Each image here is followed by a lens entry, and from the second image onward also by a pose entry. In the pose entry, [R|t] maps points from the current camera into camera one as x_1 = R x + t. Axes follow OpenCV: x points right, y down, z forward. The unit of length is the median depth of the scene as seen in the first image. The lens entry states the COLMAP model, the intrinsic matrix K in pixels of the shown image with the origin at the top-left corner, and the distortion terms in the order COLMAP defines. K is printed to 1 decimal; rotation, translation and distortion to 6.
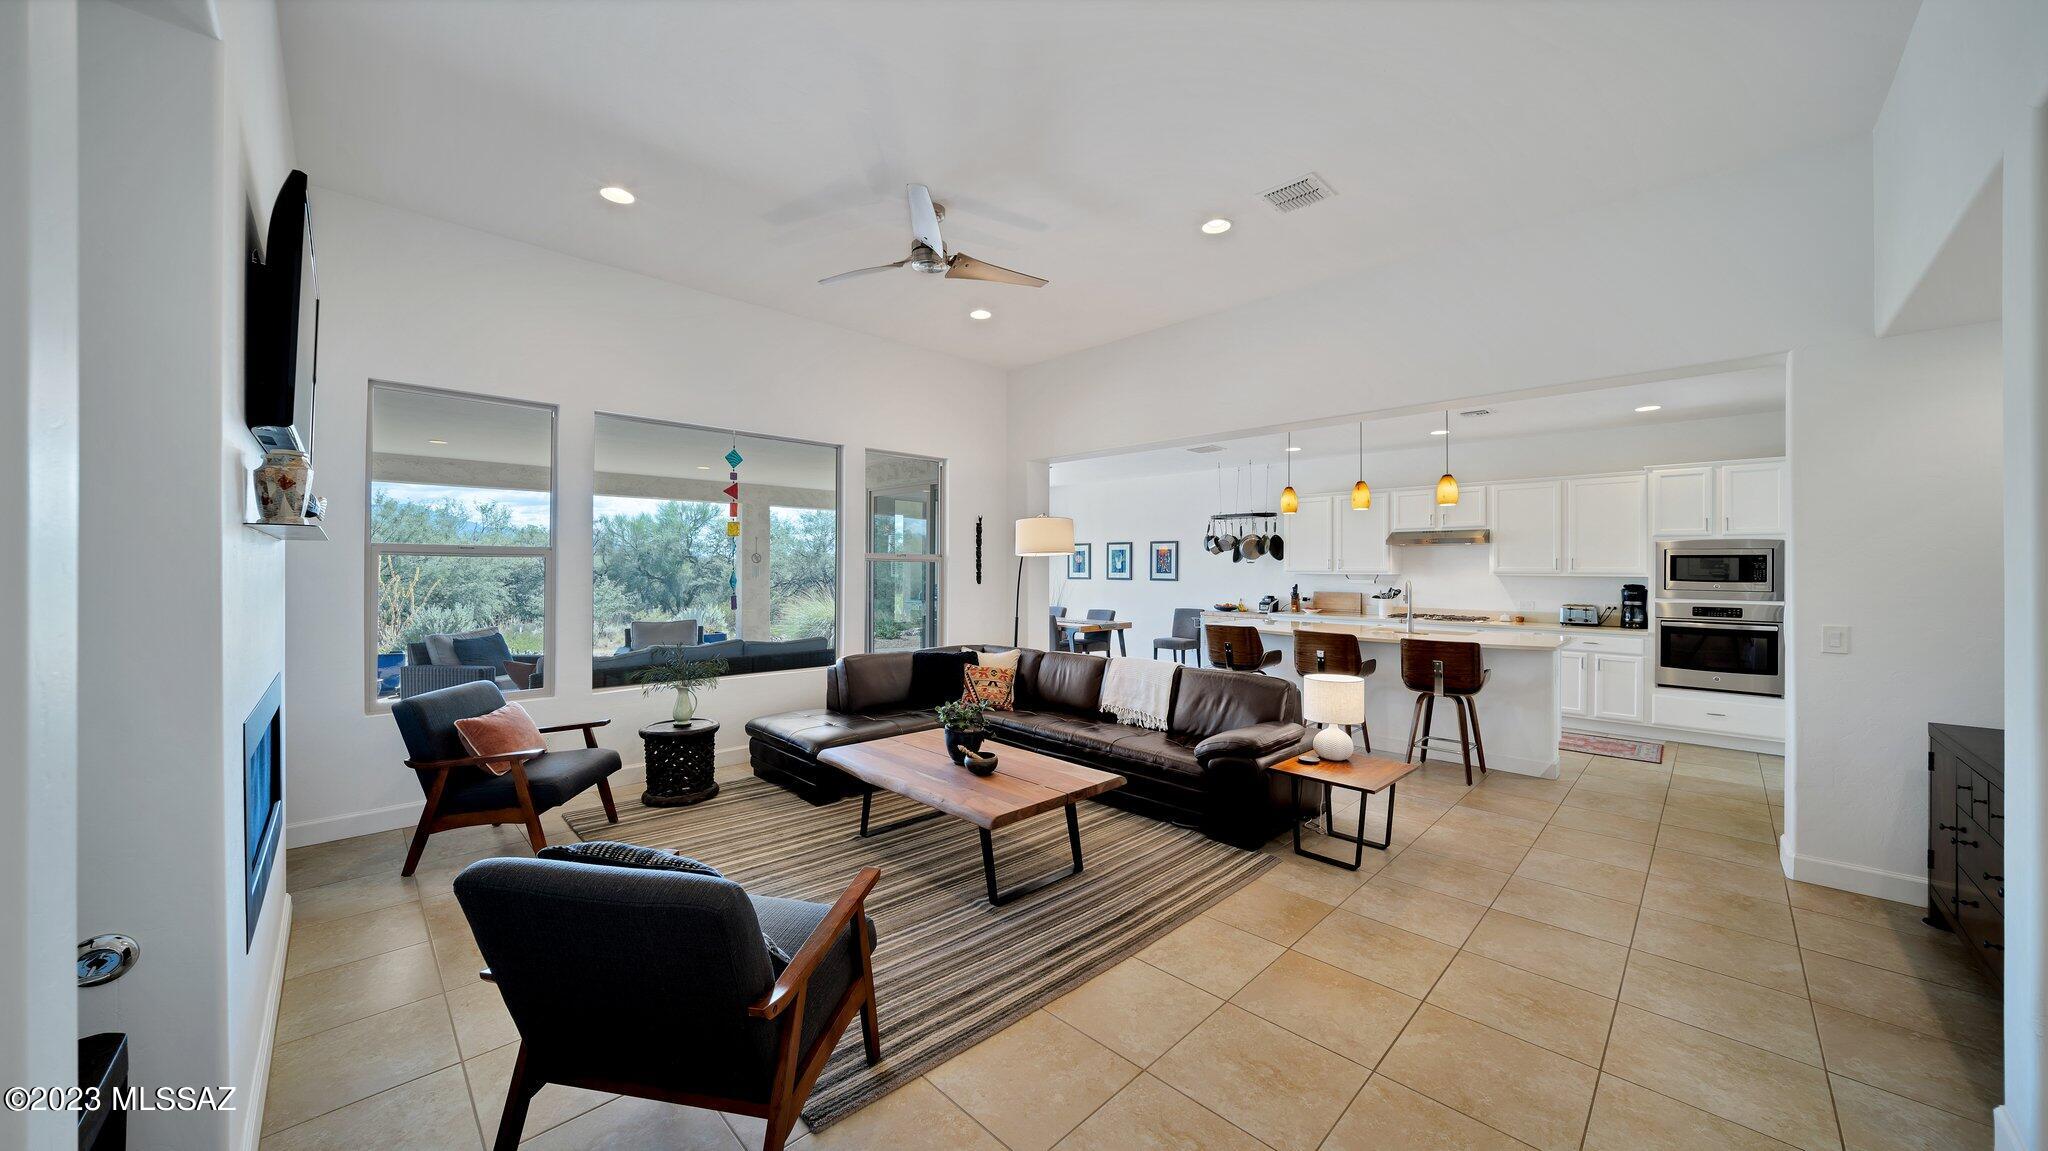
lens RADIAL K [[699.0, 0, 1021.3], [0, 699.0, 566.1], [0, 0, 1]] dist [-0.017598, 0.000843]
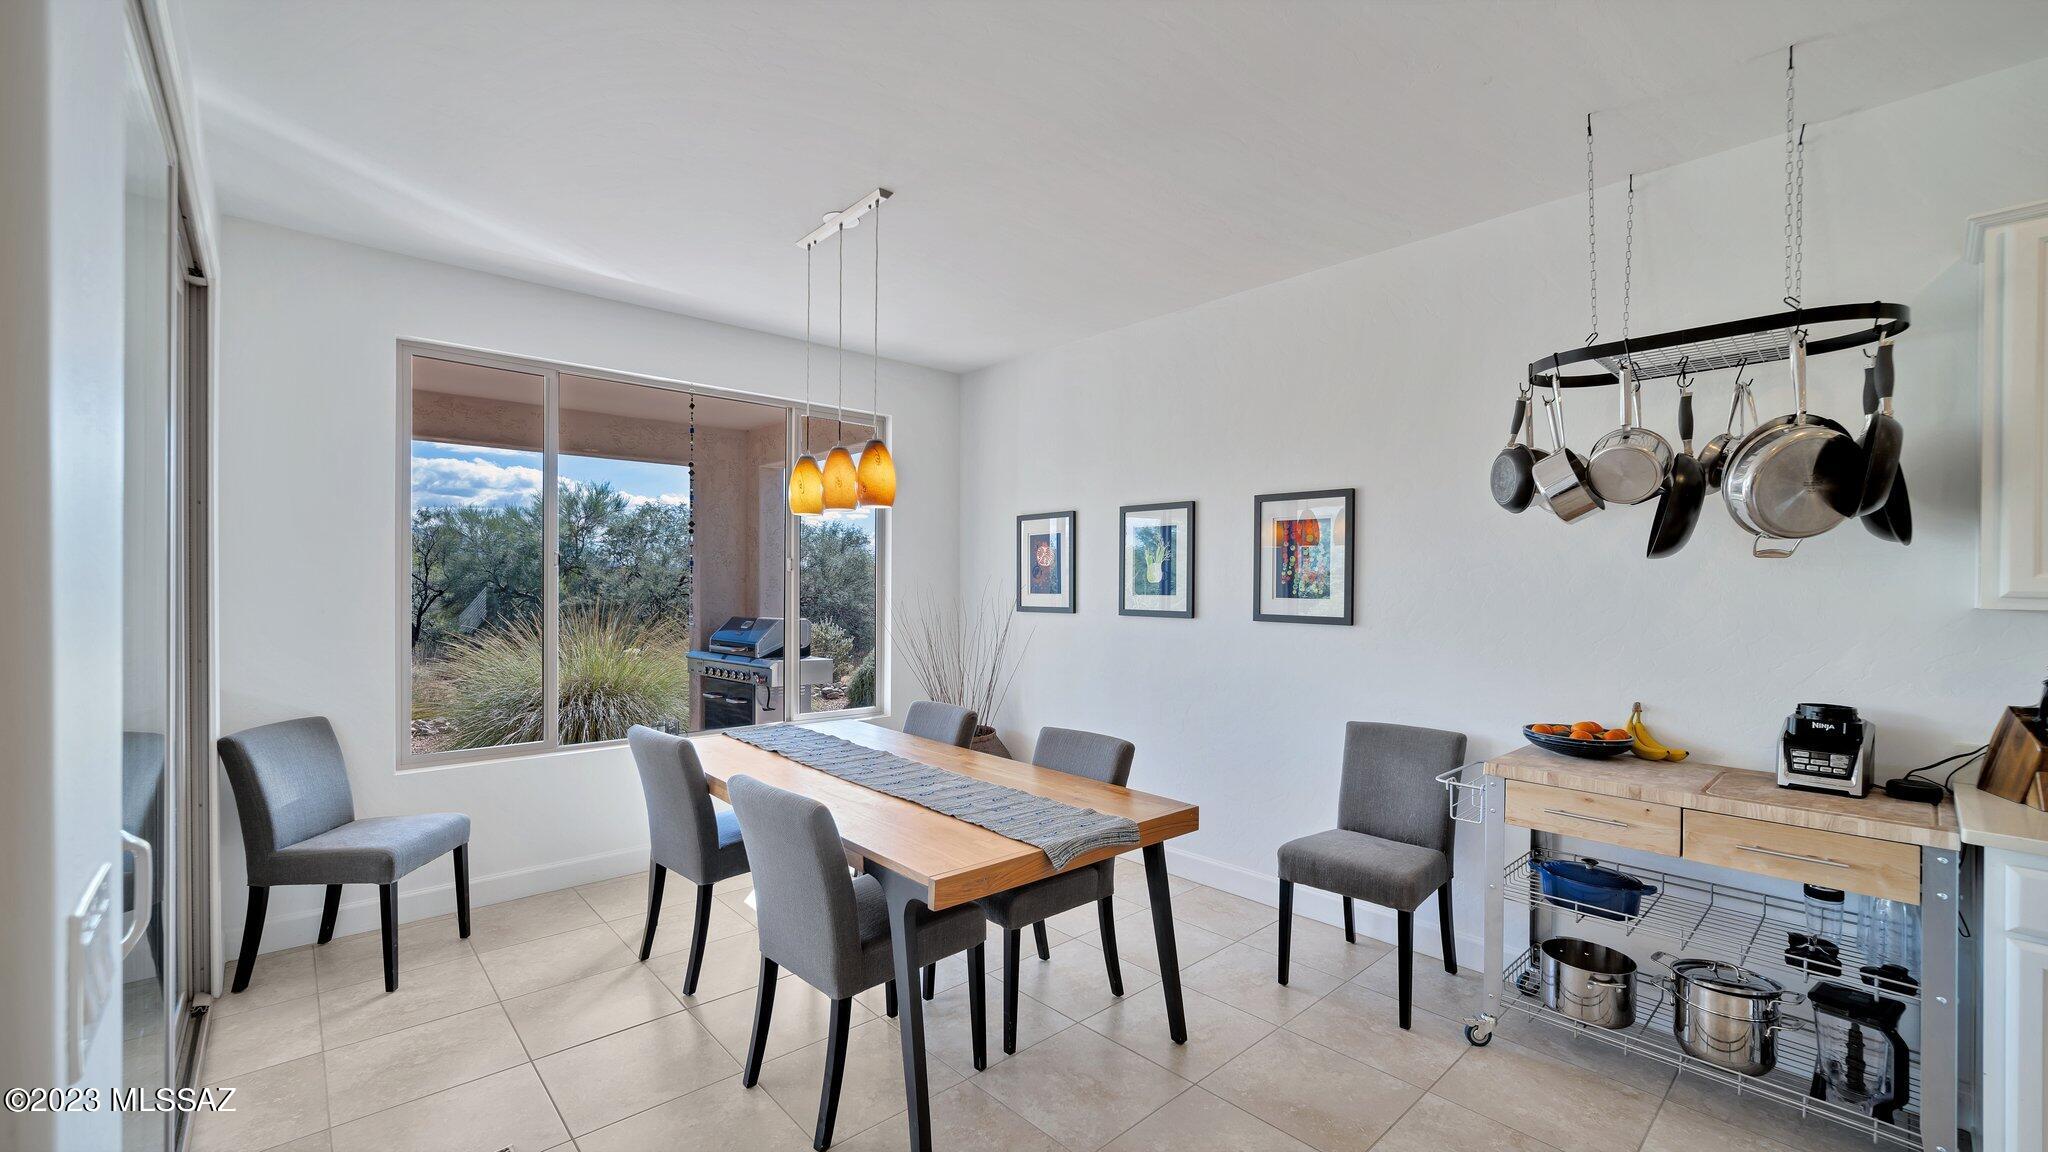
lens RADIAL K [[816.0, 0, 1013.8], [0, 816.0, 588.5], [0, 0, 1]] dist [-0.009298, 0.000090]
pose [[0.998690, -0.000173, -0.051176, 0.140763], [0.000705, 0.999946, 0.010360, 0.003166], [0.051172, -0.010383, 0.998636, 0.929739]]
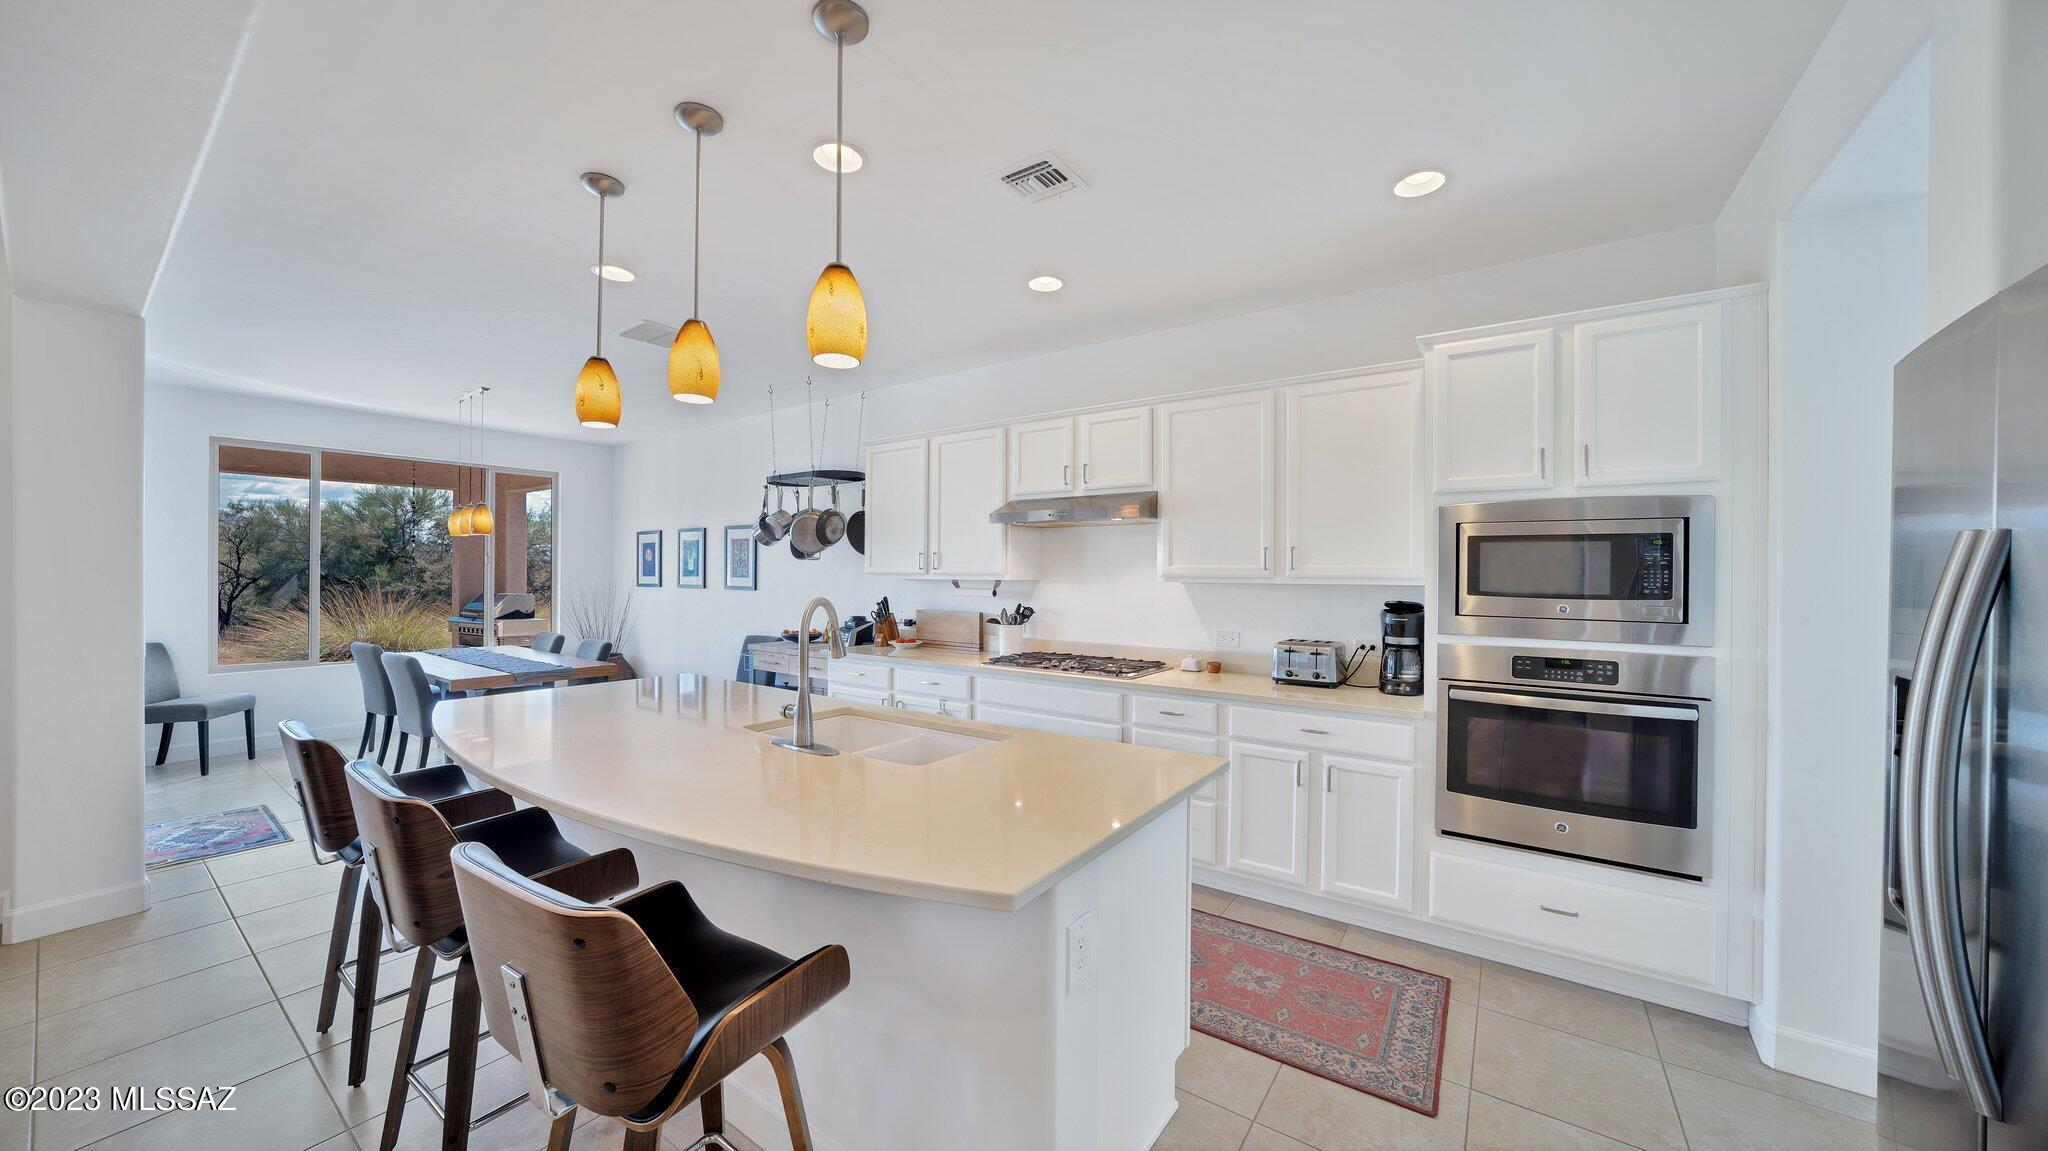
lens RADIAL K [[699.0, 0, 1023.3], [0, 699.0, 571.7], [0, 0, 1]] dist [-0.017598, 0.000843]
pose [[0.984686, 0.001293, 0.174332, 0.488792], [-0.001646, 0.999997, 0.001879, 0.005108], [-0.174329, -0.002137, 0.984685, 0.511316]]
